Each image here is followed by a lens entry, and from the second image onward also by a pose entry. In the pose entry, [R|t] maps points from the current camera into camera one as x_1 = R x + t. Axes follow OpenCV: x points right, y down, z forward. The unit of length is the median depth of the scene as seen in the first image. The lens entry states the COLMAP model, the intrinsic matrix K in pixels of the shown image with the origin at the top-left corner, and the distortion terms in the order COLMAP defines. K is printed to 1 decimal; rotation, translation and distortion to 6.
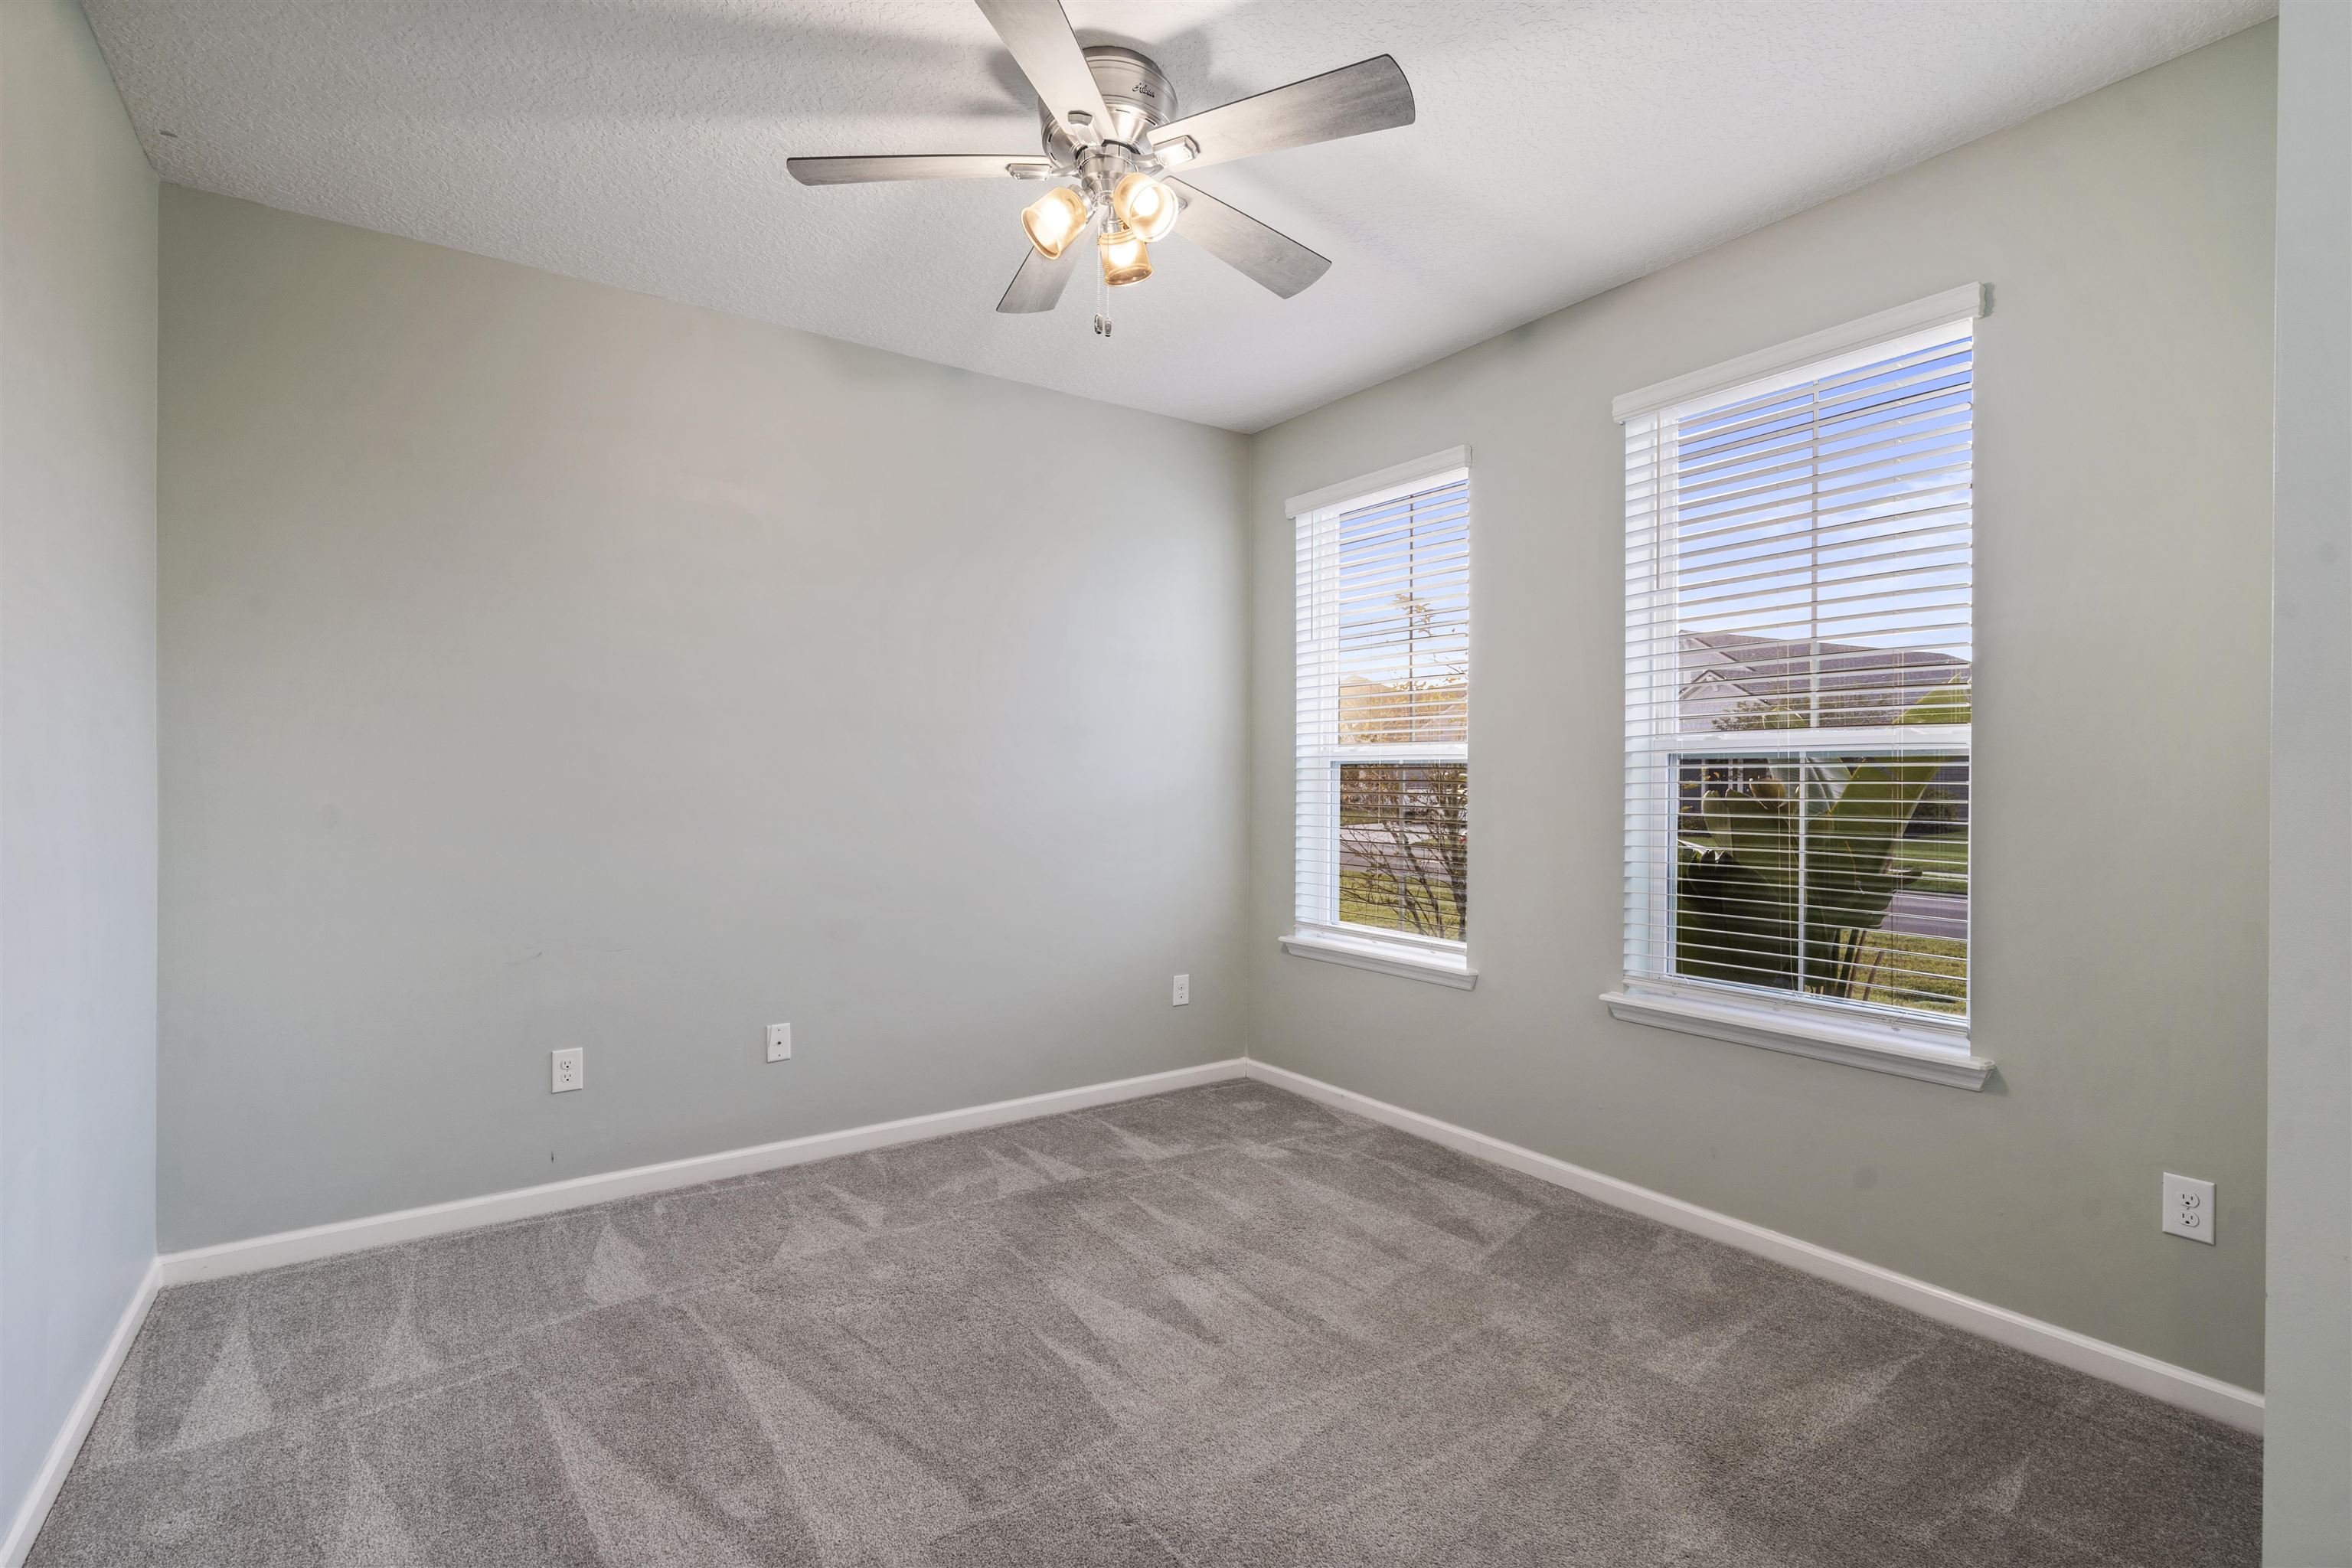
lens RADIAL K [[1094.5, 0, 1171.8], [0, 1094.5, 786.4], [0, 0, 1]] dist [-0.003718, 0.000349]
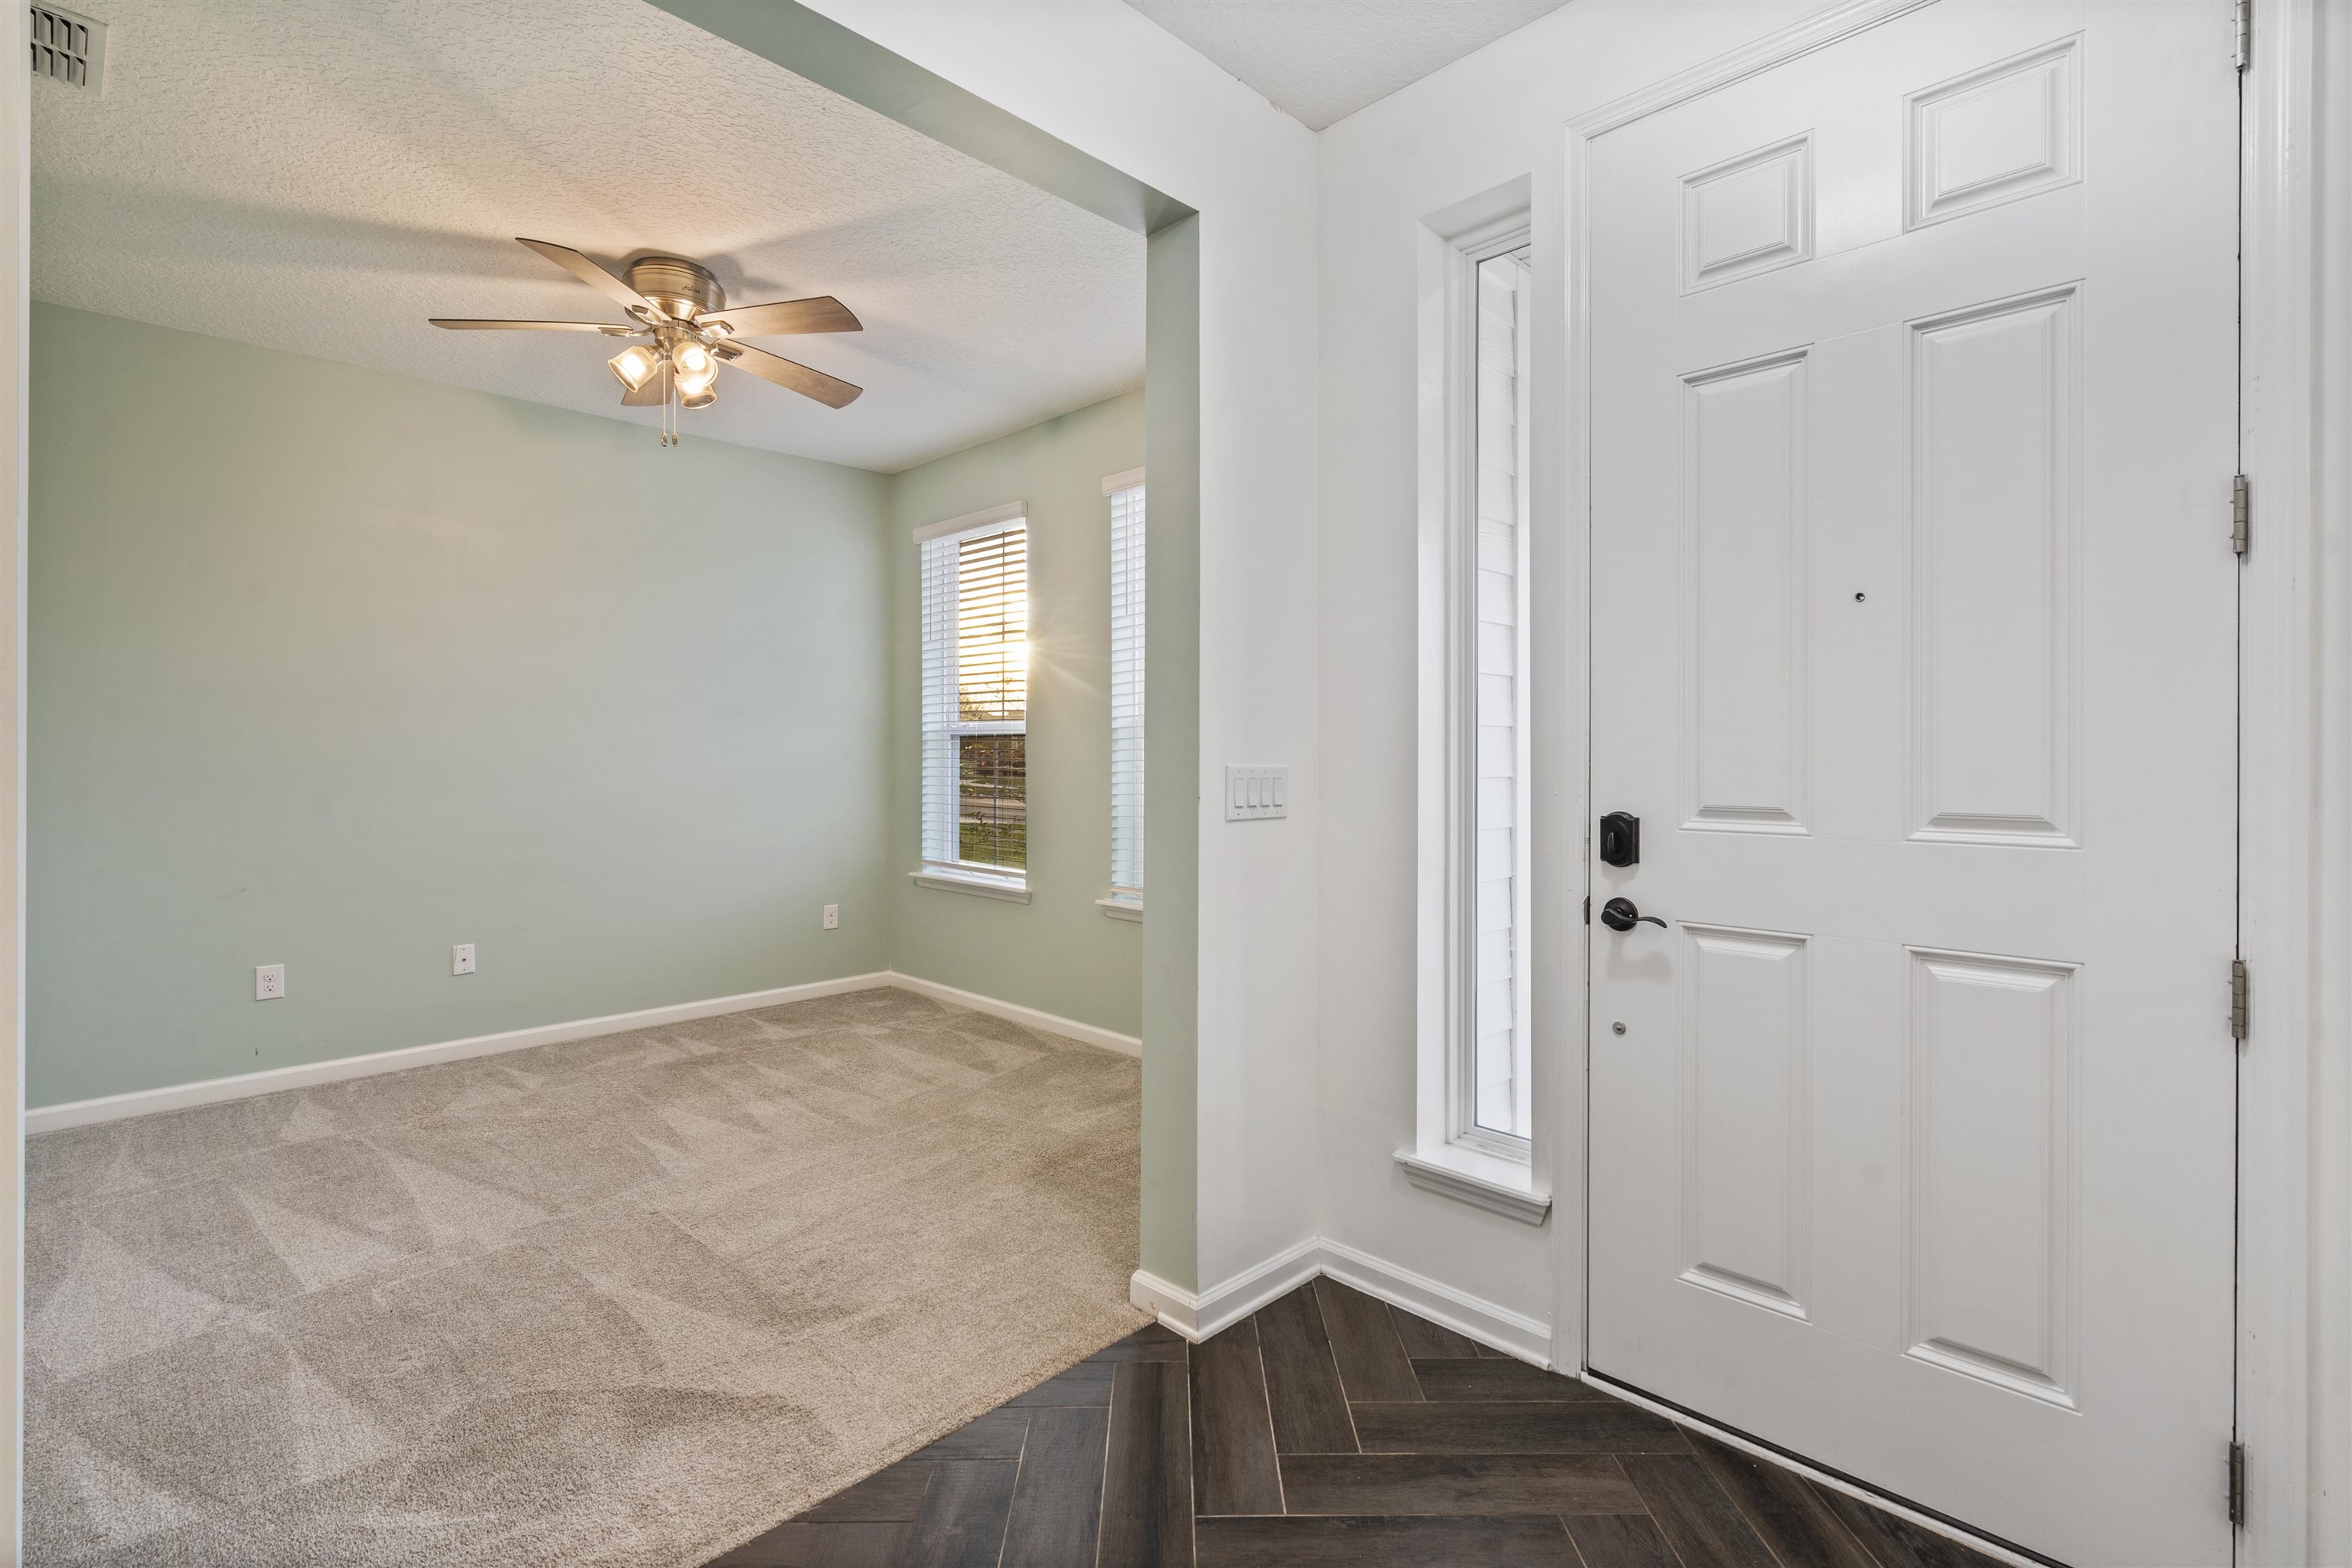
lens RADIAL K [[1094.5, 0, 1198.2], [0, 1094.5, 756.2], [0, 0, 1]] dist [-0.003718, 0.000349]
pose [[0.984367, -0.003981, 0.176085, 0.279905], [0.004330, 0.999989, -0.001600, 0.007607], [-0.176077, 0.002338, 0.984374, -0.427216]]
